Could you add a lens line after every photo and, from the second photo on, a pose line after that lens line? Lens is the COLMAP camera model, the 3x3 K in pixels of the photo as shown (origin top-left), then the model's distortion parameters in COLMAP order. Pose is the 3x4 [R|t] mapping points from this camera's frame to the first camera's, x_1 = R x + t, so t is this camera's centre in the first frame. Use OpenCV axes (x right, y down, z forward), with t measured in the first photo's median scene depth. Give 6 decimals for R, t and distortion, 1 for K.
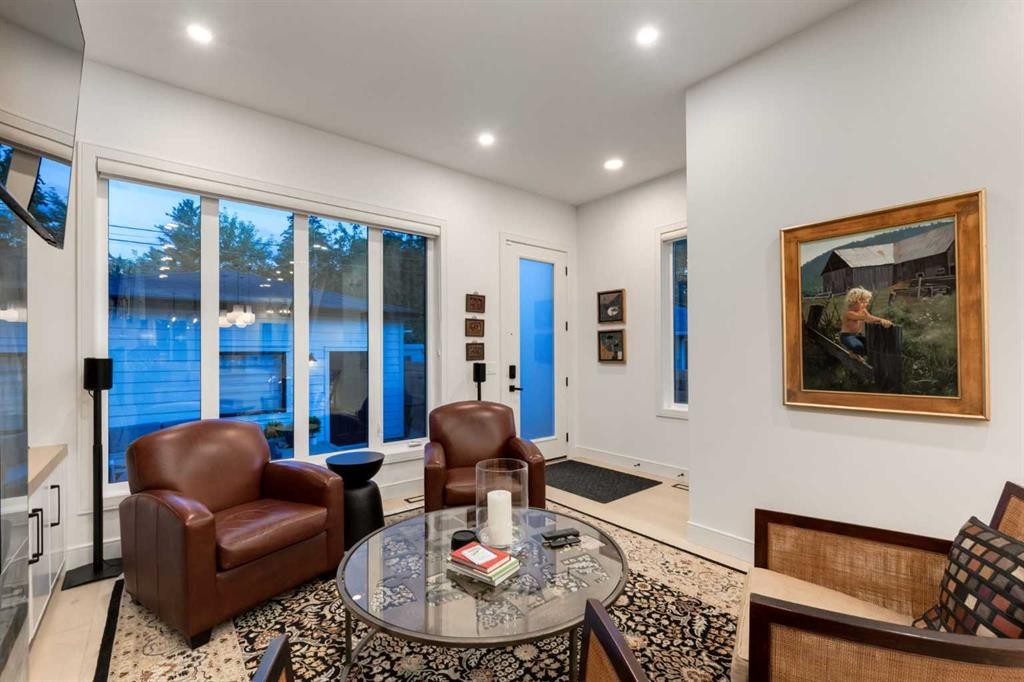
lens RADIAL K [[439.7, 0, 508.8], [0, 439.7, 347.6], [0, 0, 1]] dist [-0.001285, 0.000216]
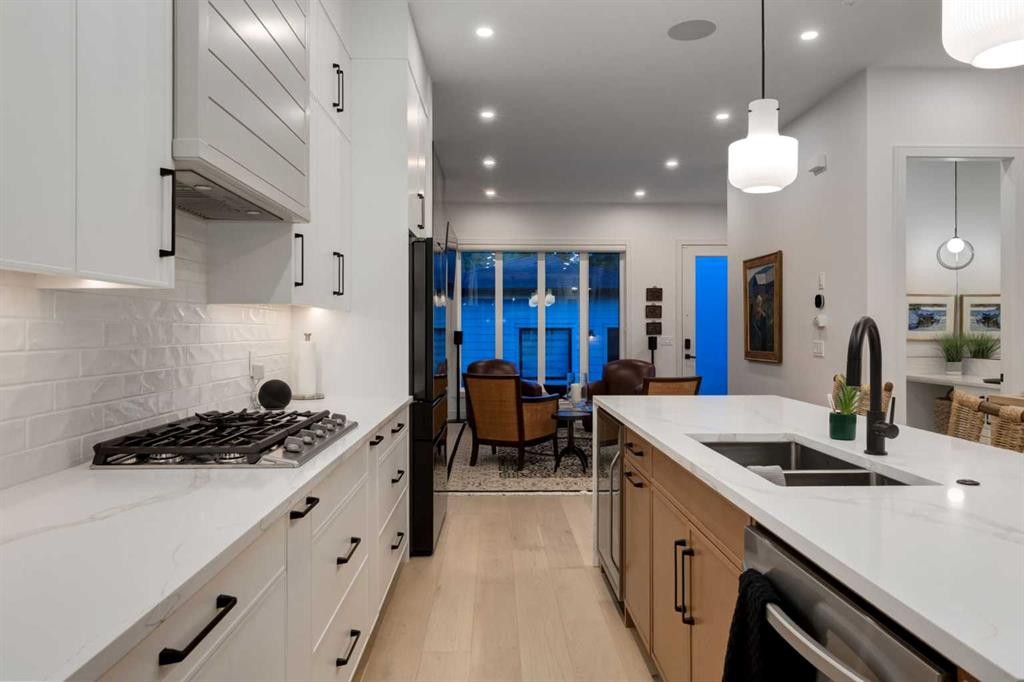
lens RADIAL K [[686.3, 0, 517.6], [0, 686.3, 343.6], [0, 0, 1]] dist [-0.036300, -0.002284]
pose [[0.784492, 0.018374, -0.619866, 0.956683], [0.001198, 0.999514, 0.031144, -0.012544], [0.620138, -0.025175, 0.784089, -1.011160]]
